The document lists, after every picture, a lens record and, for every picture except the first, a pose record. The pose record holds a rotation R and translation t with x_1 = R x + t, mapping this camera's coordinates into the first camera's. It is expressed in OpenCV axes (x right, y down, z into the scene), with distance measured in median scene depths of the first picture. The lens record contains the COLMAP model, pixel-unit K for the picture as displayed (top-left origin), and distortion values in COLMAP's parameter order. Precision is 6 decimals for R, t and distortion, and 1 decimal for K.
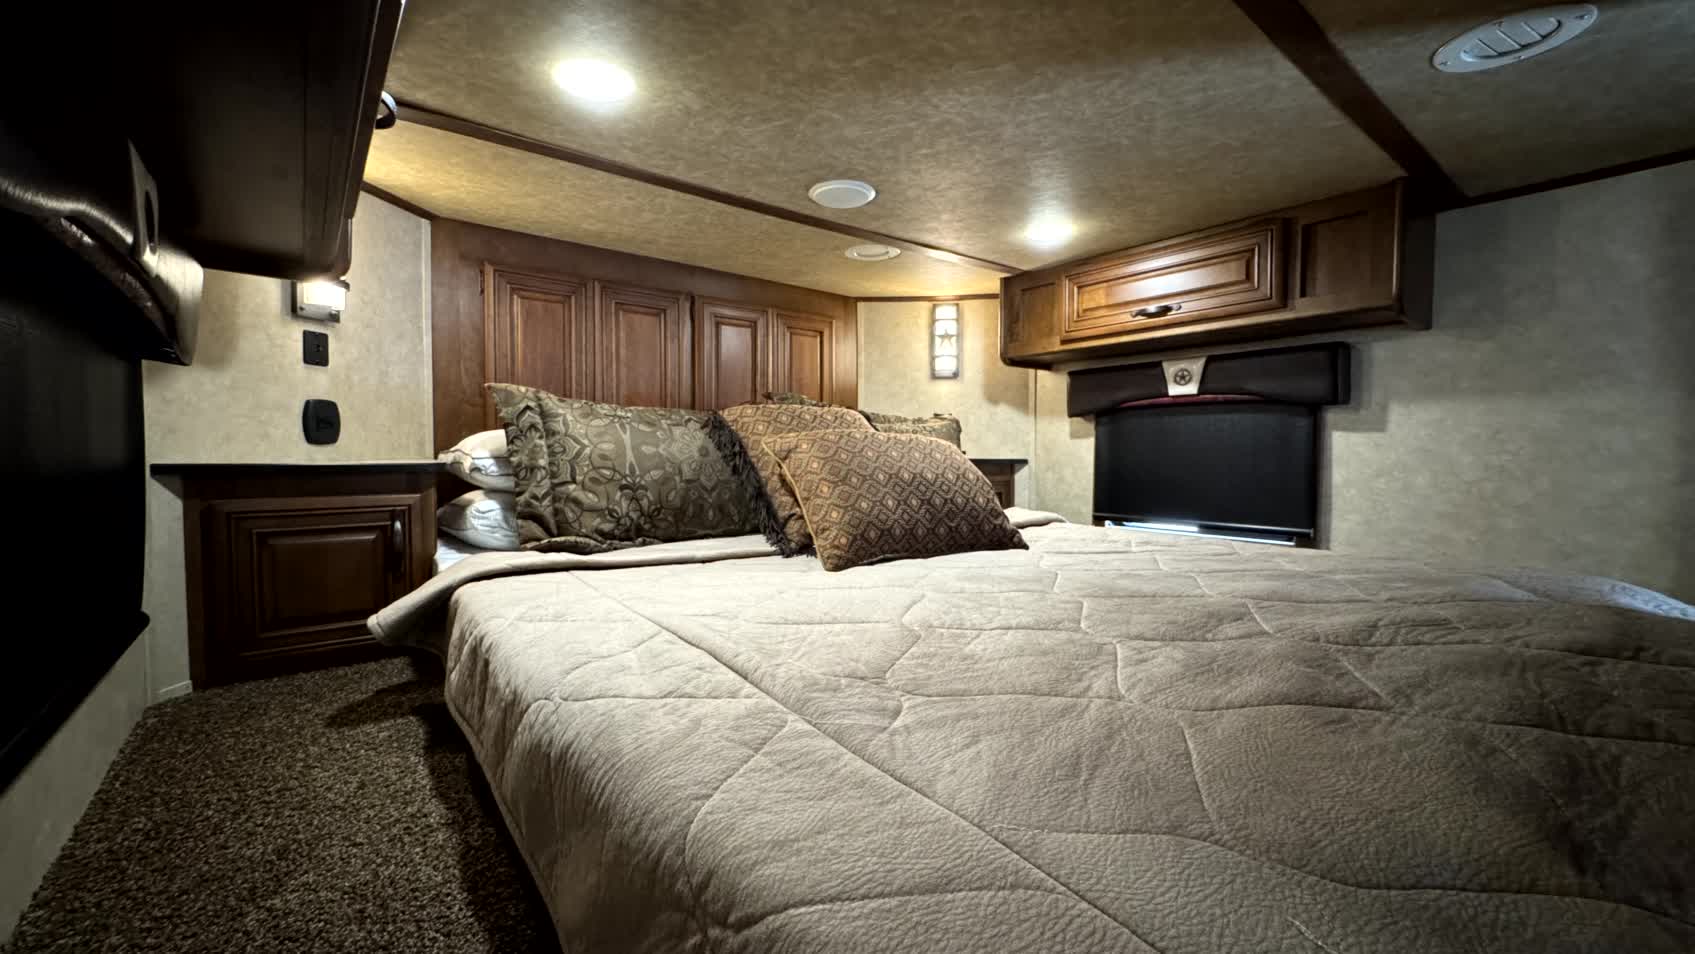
lens RADIAL K [[673.1, 0, 844.9], [0, 673.1, 477.6], [0, 0, 1]] dist [-0.002520, -0.000092]
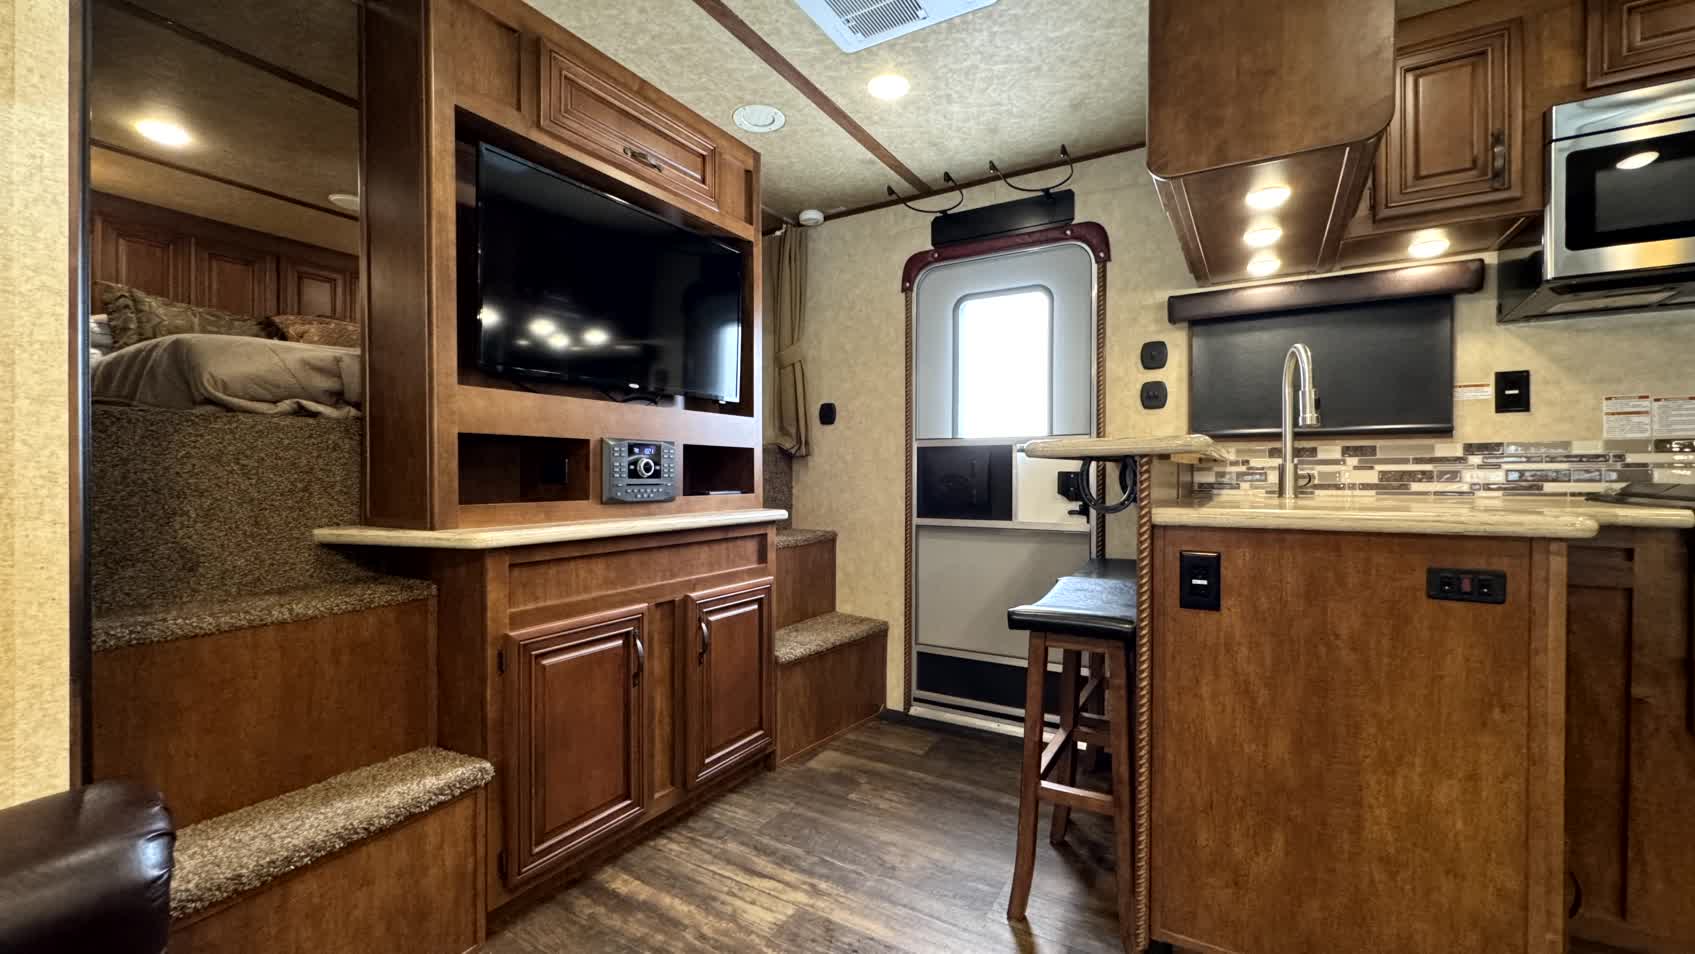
lens RADIAL K [[673.1, 0, 844.9], [0, 673.1, 477.6], [0, 0, 1]] dist [-0.002520, -0.000092]
pose [[0.939758, -0.000603, 0.341839, 0.682359], [0.012033, 0.999437, -0.031317, 0.434496], [-0.341628, 0.033544, 0.939237, -1.240844]]
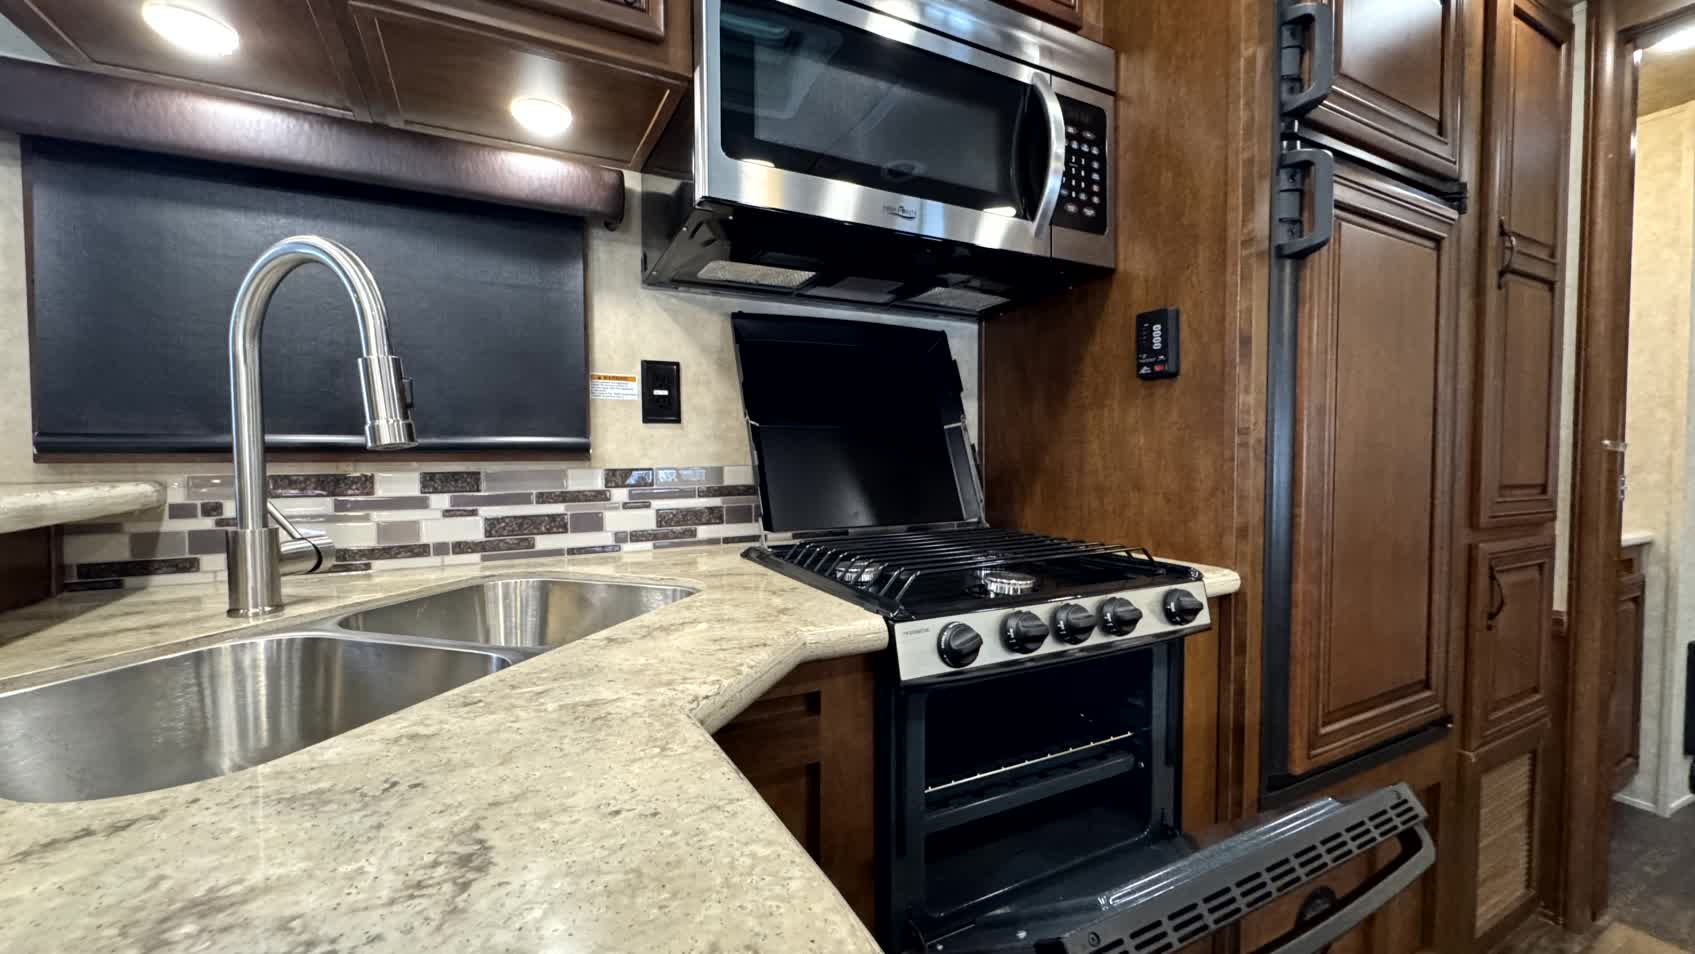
lens RADIAL K [[673.1, 0, 844.9], [0, 673.1, 477.6], [0, 0, 1]] dist [-0.002520, -0.000092]
pose [[0.192712, -0.035771, 0.980603, 1.529674], [0.041310, 0.998745, 0.028314, 0.338599], [-0.980385, 0.035052, 0.193948, -0.864949]]
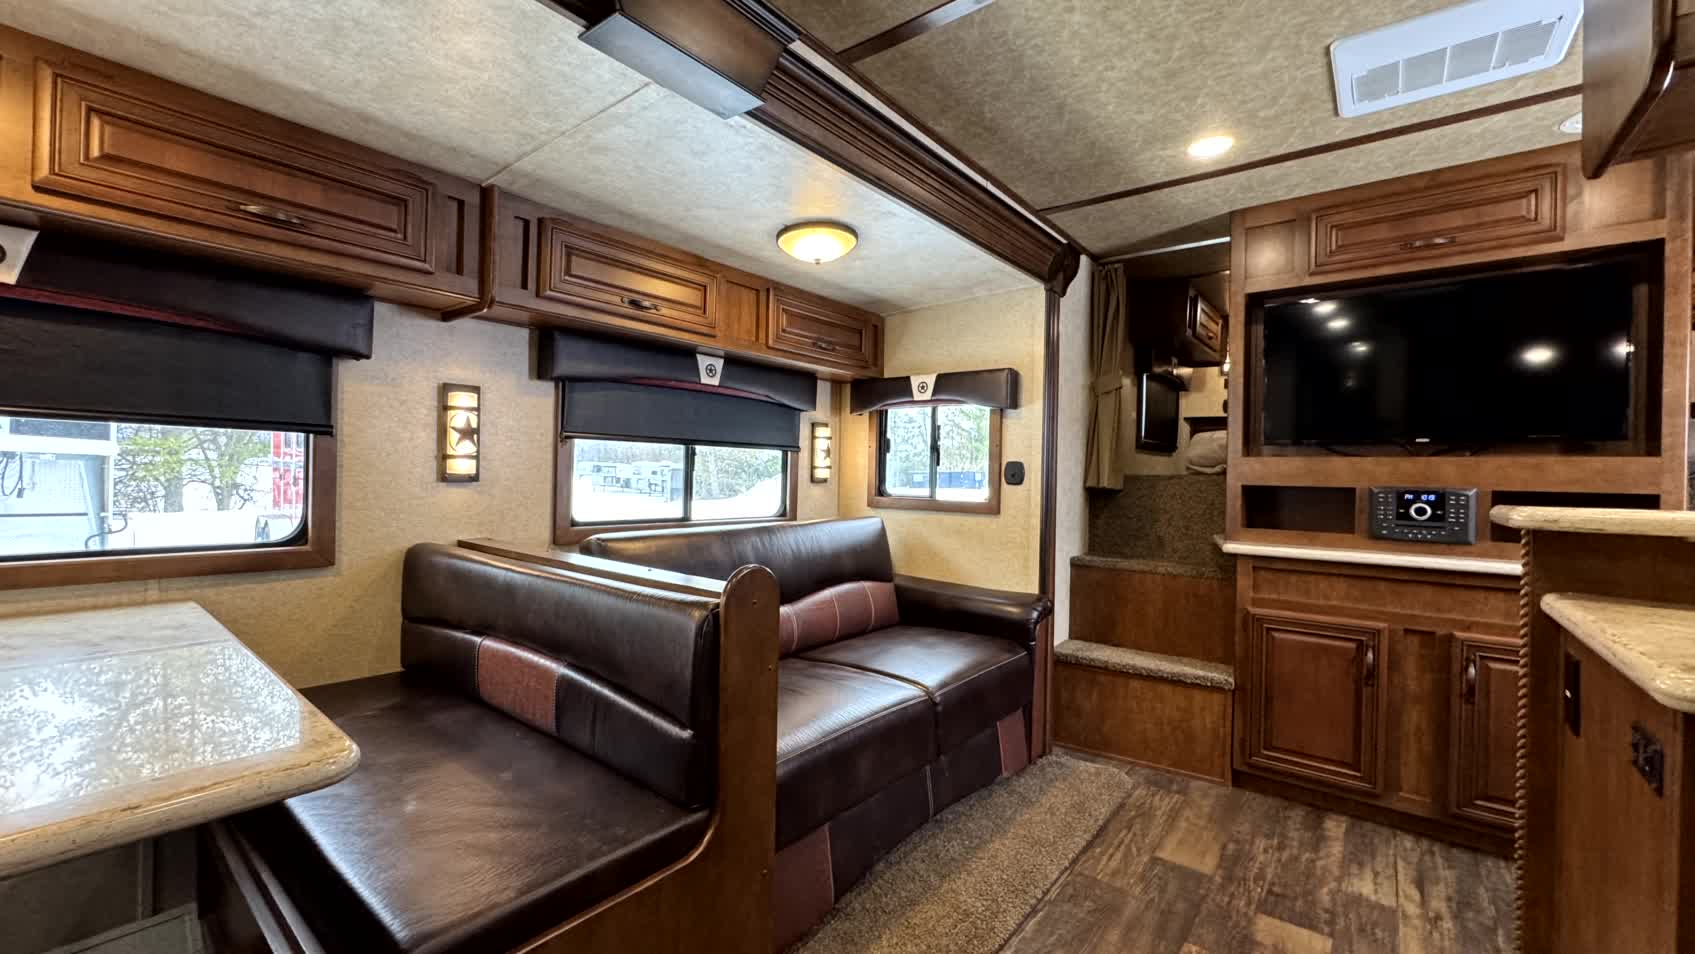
lens RADIAL K [[673.1, 0, 844.9], [0, 673.1, 477.6], [0, 0, 1]] dist [-0.002520, -0.000092]
pose [[0.213341, 0.011756, -0.976907, 1.988006], [-0.057643, 0.998337, -0.000574, 0.366604], [0.975276, 0.056435, 0.213664, -1.464248]]
